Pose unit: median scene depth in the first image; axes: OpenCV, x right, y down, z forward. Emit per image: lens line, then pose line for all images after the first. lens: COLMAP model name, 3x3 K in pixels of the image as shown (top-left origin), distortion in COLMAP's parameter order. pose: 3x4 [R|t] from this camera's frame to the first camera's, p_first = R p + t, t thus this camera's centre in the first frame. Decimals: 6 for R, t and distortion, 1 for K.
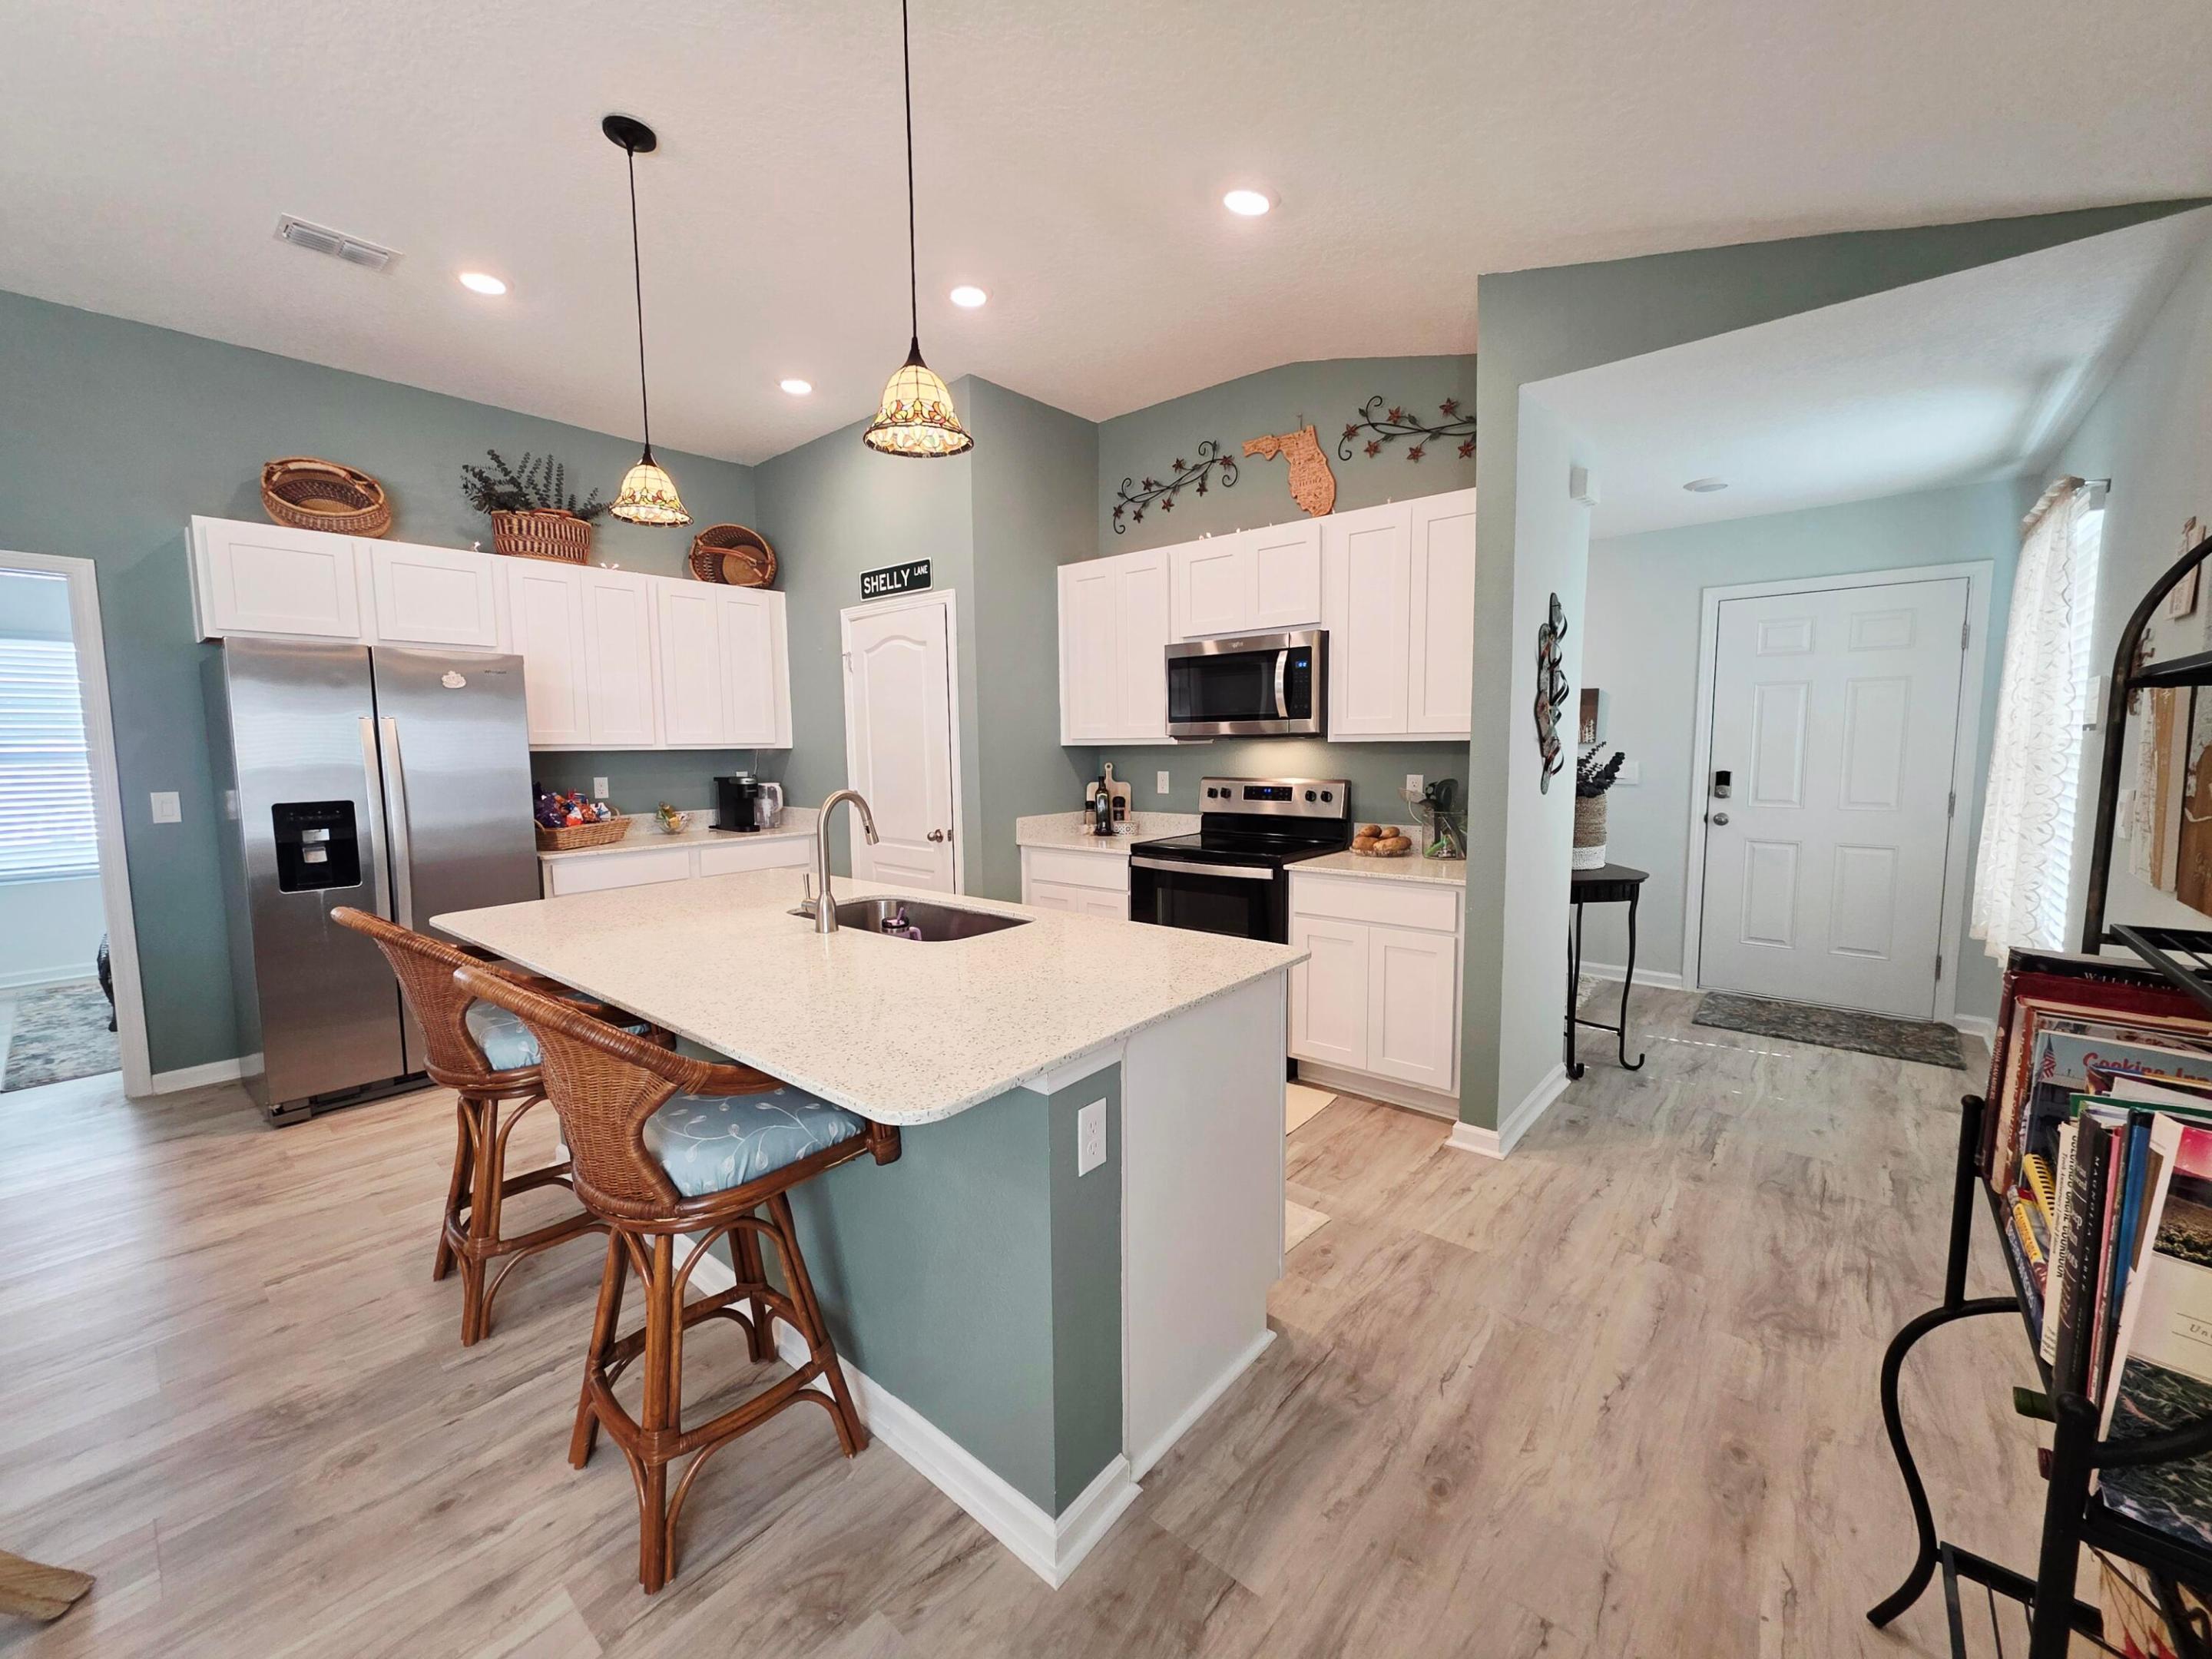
lens RADIAL K [[878.8, 0, 1098.6], [0, 878.8, 829.9], [0, 0, 1]] dist [0.005958, -0.000320]
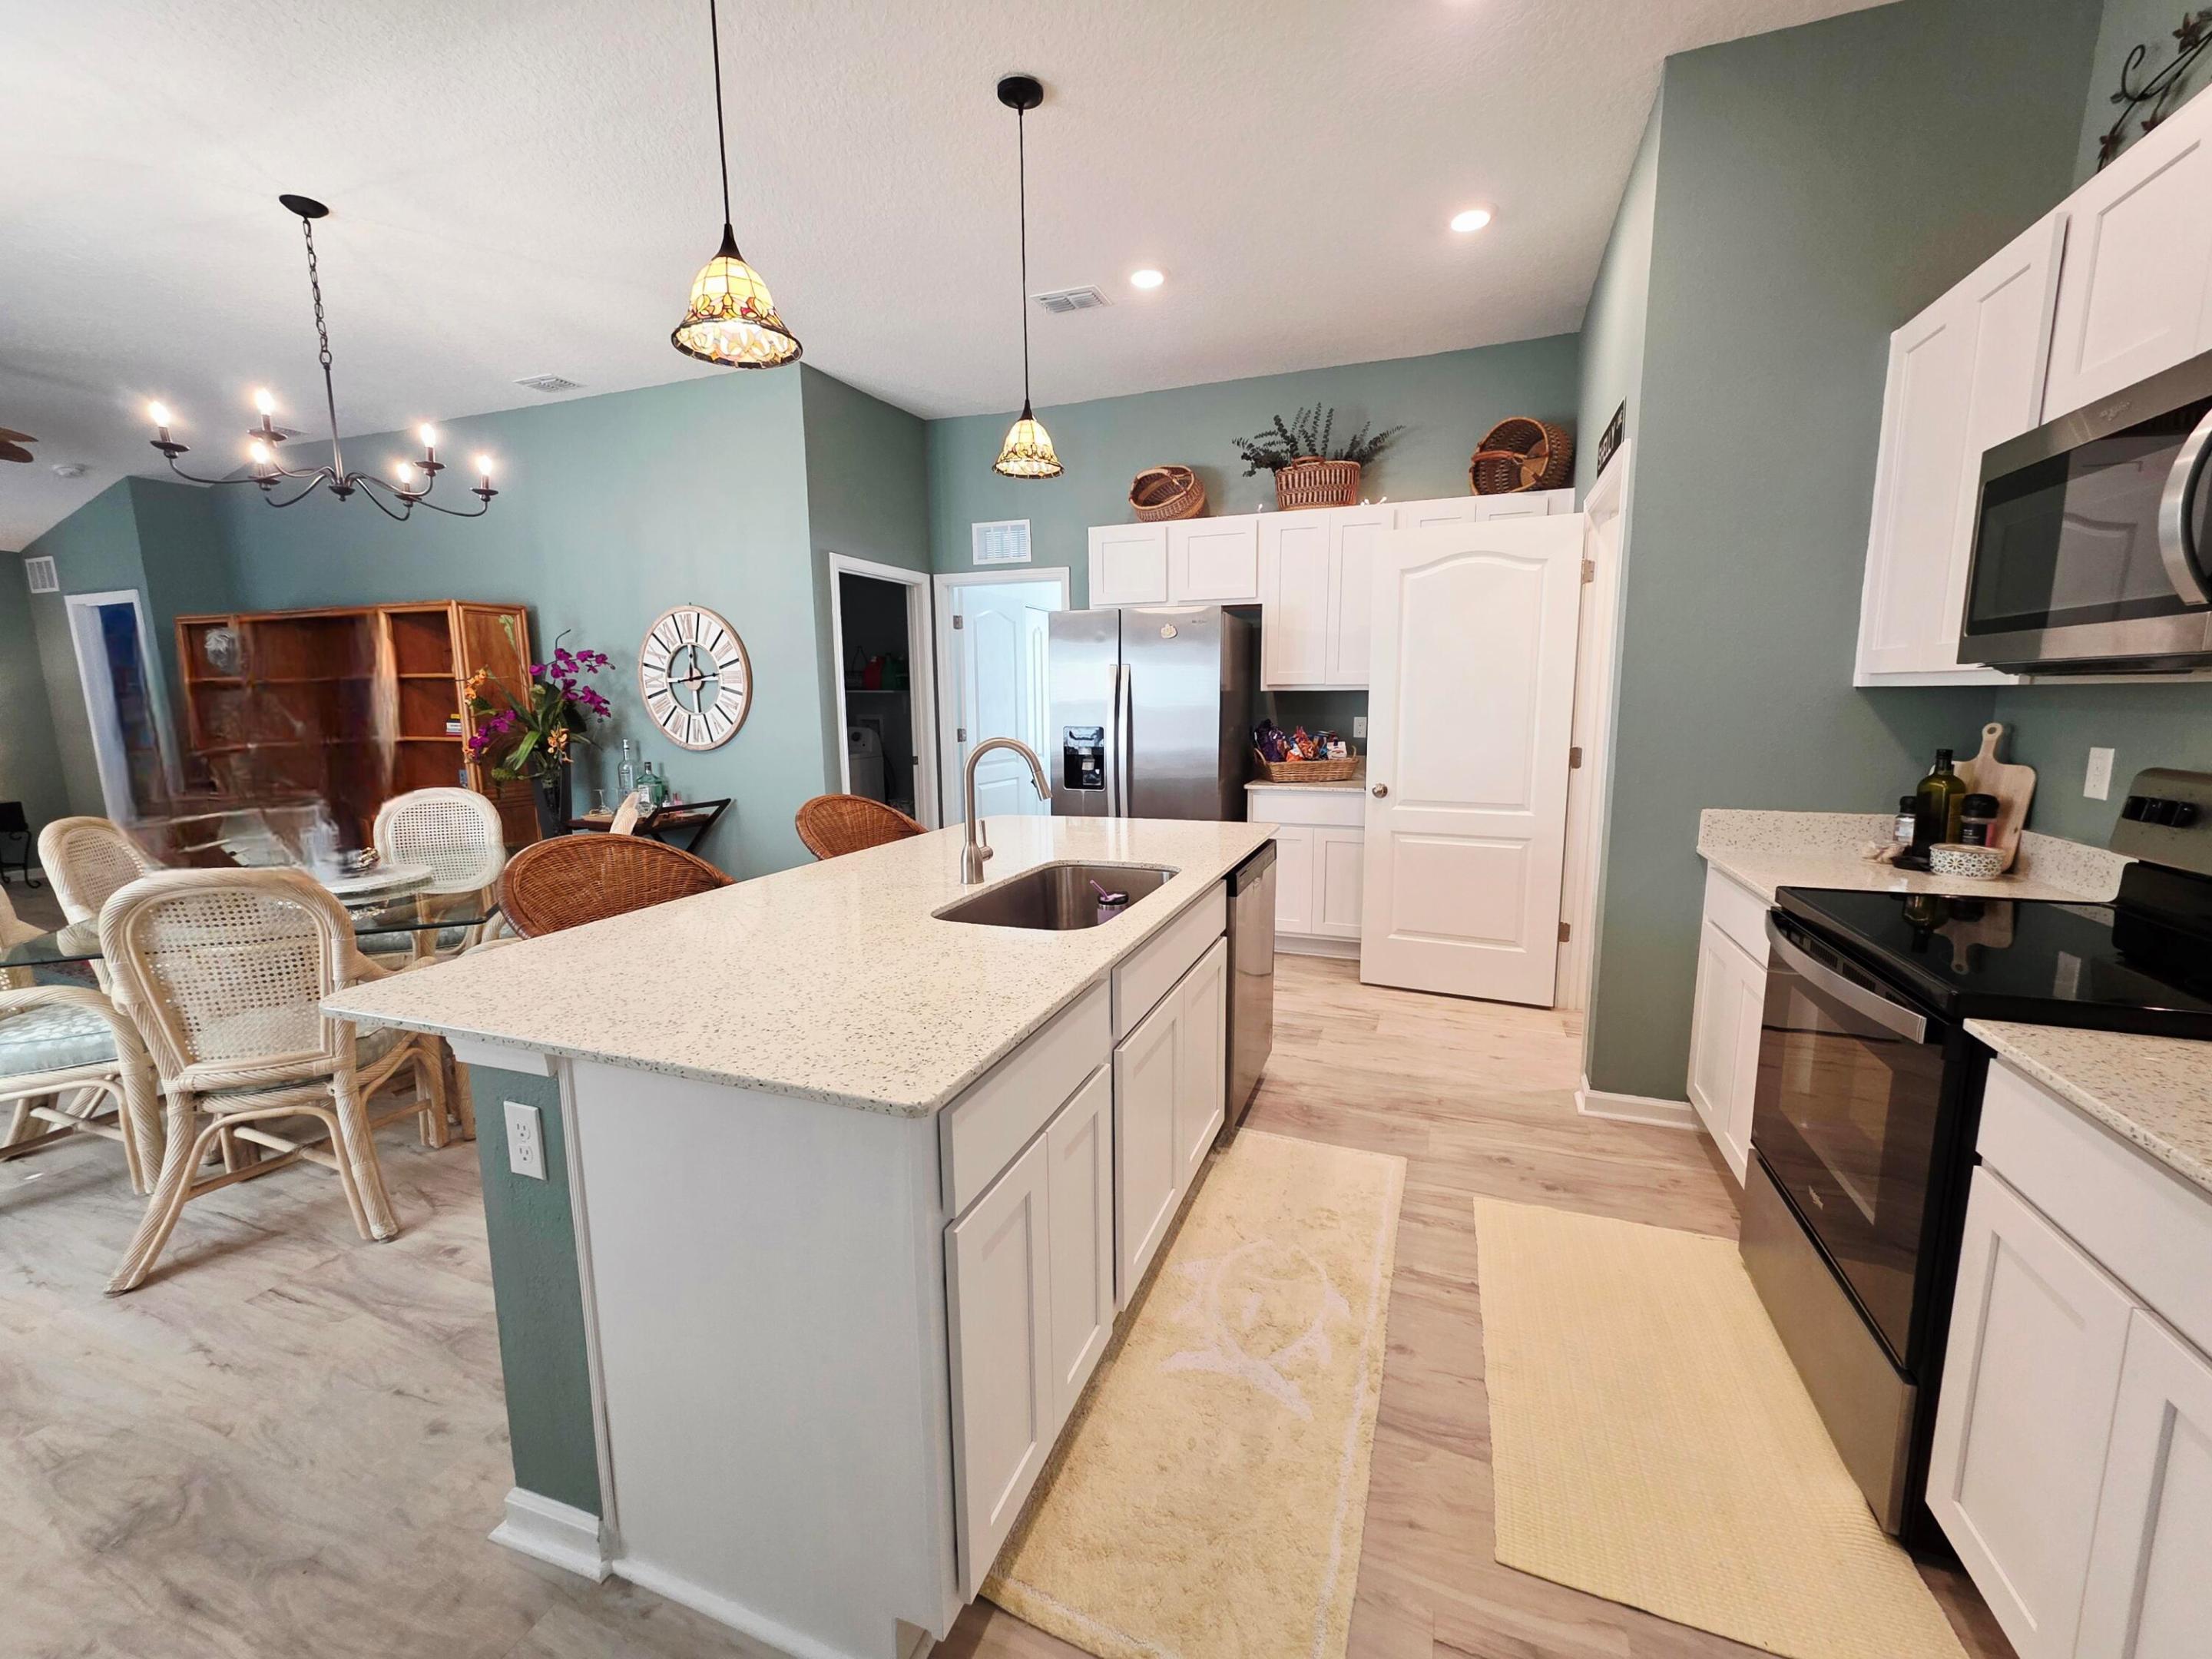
lens RADIAL K [[878.8, 0, 1123.2], [0, 878.8, 833.6], [0, 0, 1]] dist [0.005958, -0.000320]
pose [[0.346419, 0.158215, -0.924642, 0.390461], [-0.089377, 0.986757, 0.135358, -0.051210], [0.933813, 0.035751, 0.355972, 0.498893]]
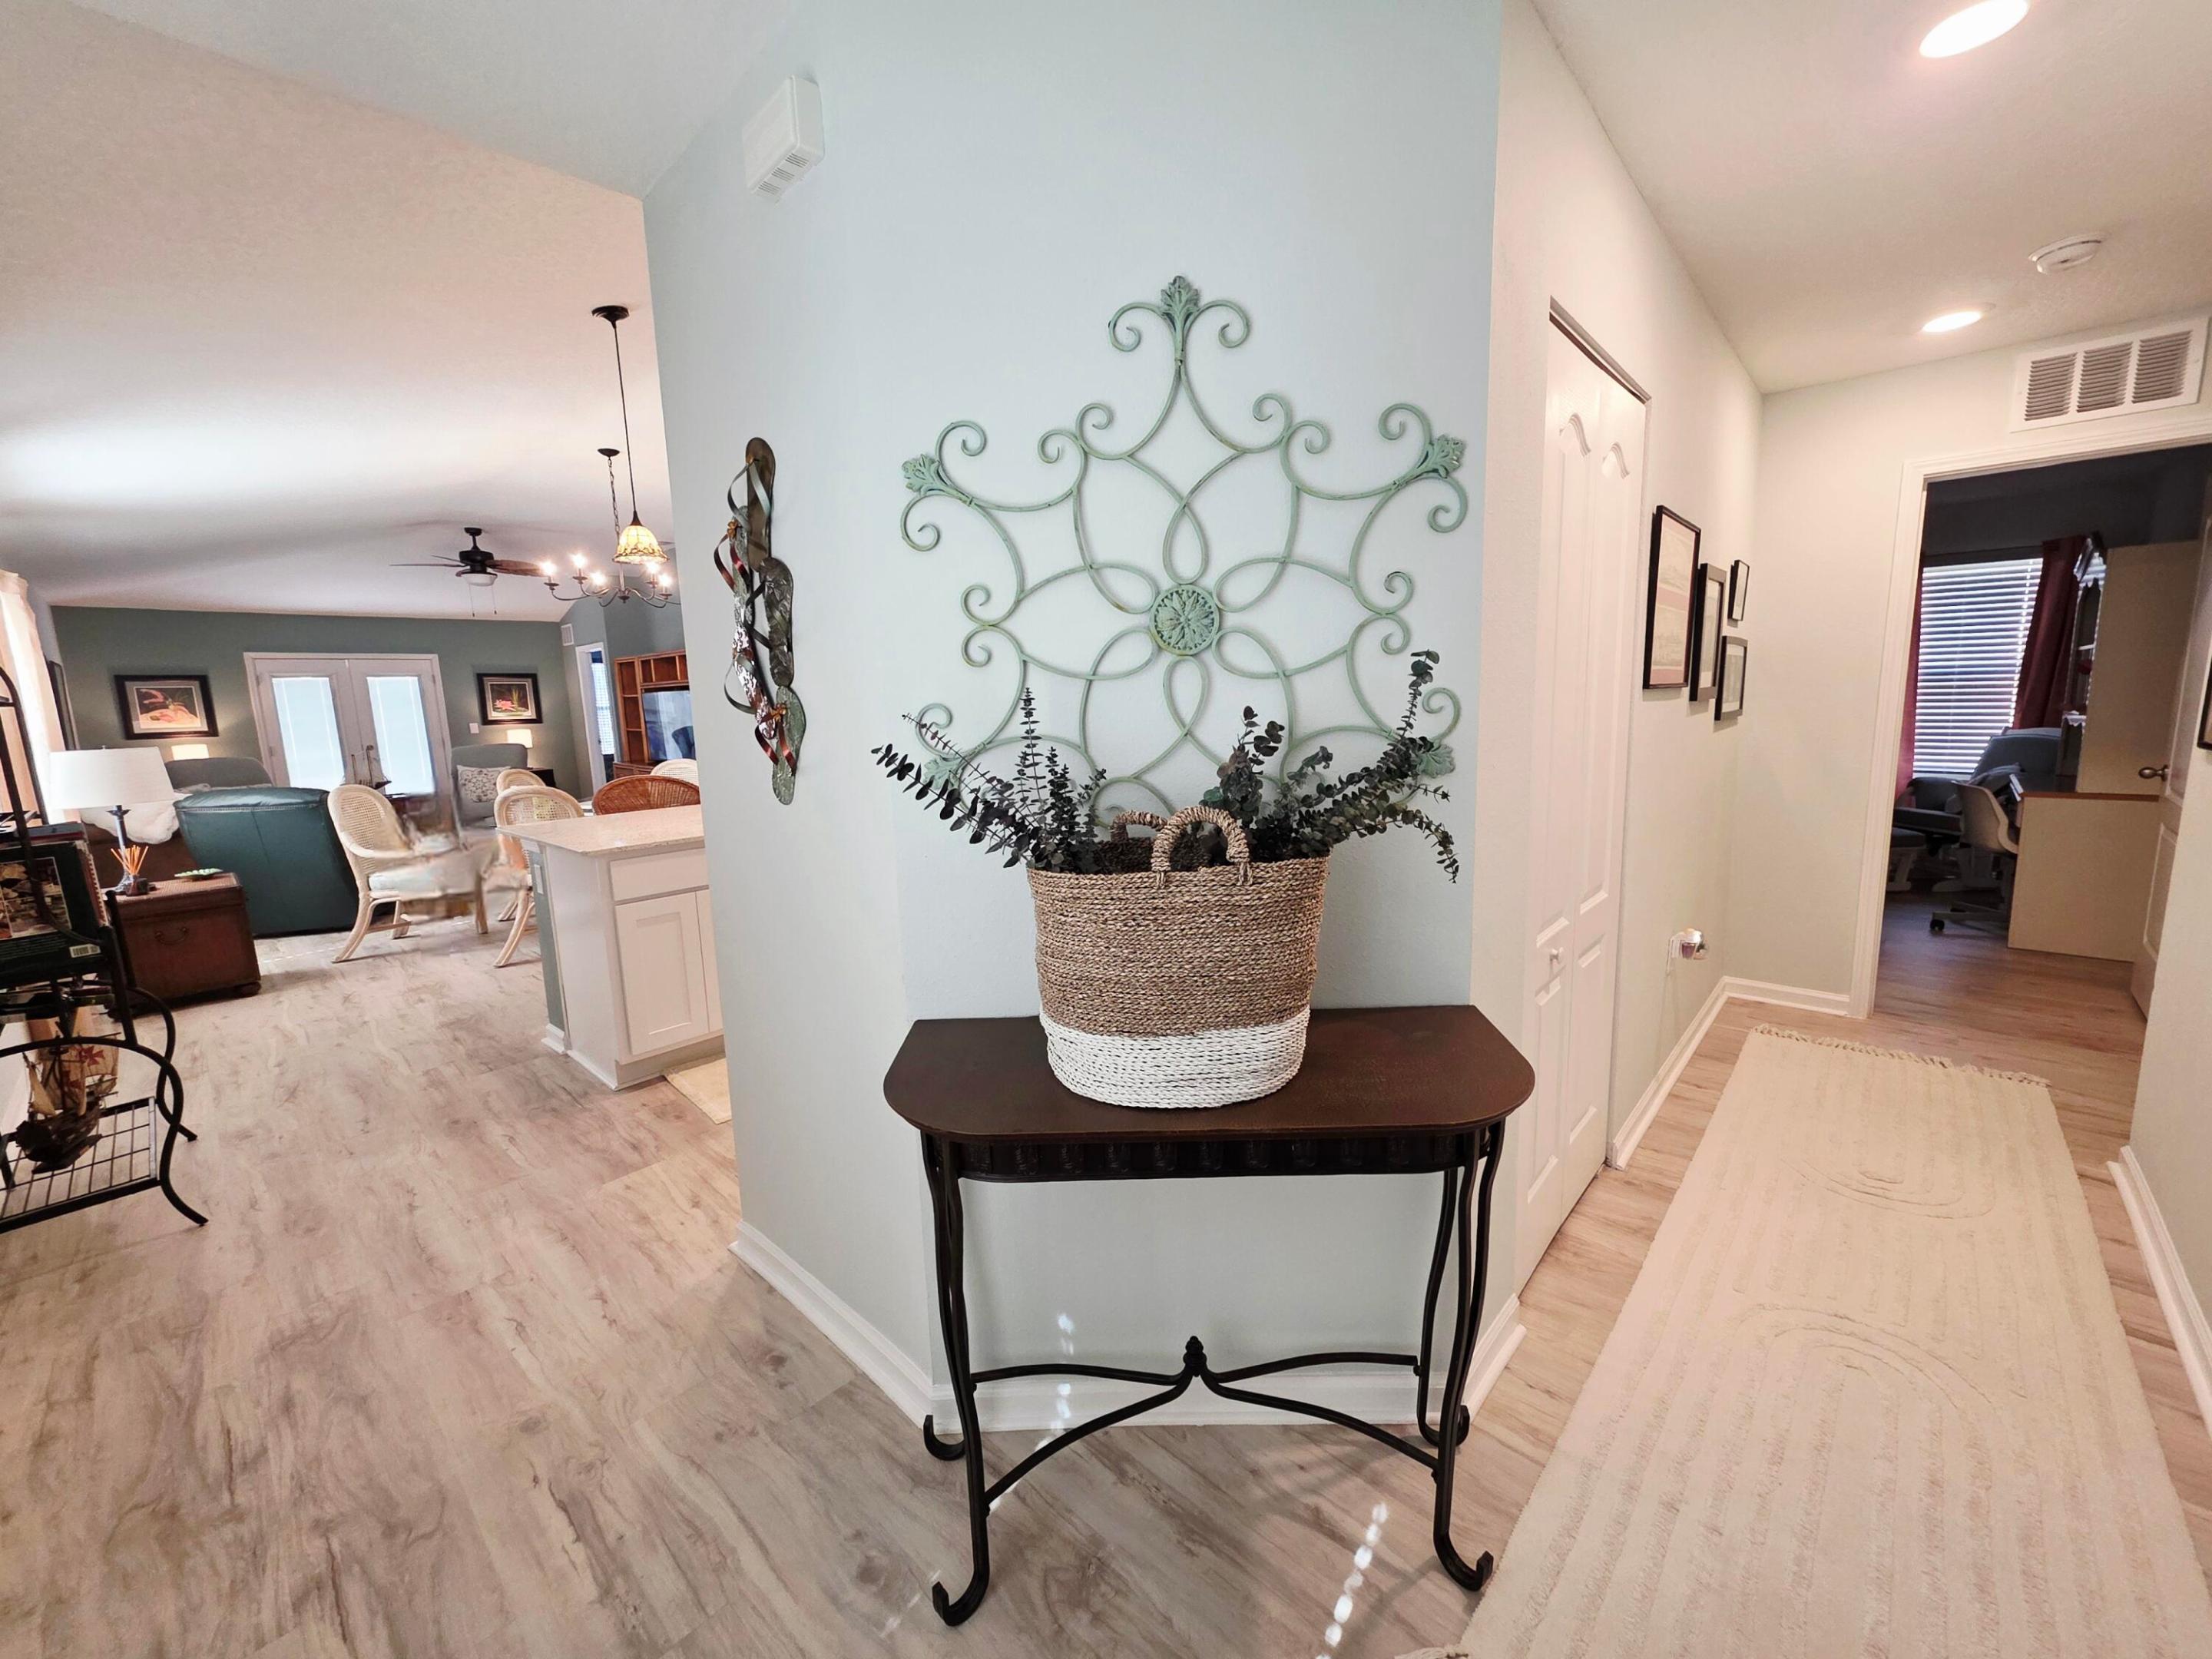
lens RADIAL K [[878.8, 0, 1111.4], [0, 878.8, 825.2], [0, 0, 1]] dist [0.005958, -0.000320]
pose [[-0.033635, 0.163137, -0.986030, 0.896760], [-0.068205, 0.983913, 0.165114, -0.111977], [0.997104, 0.072806, -0.021967, 1.030969]]
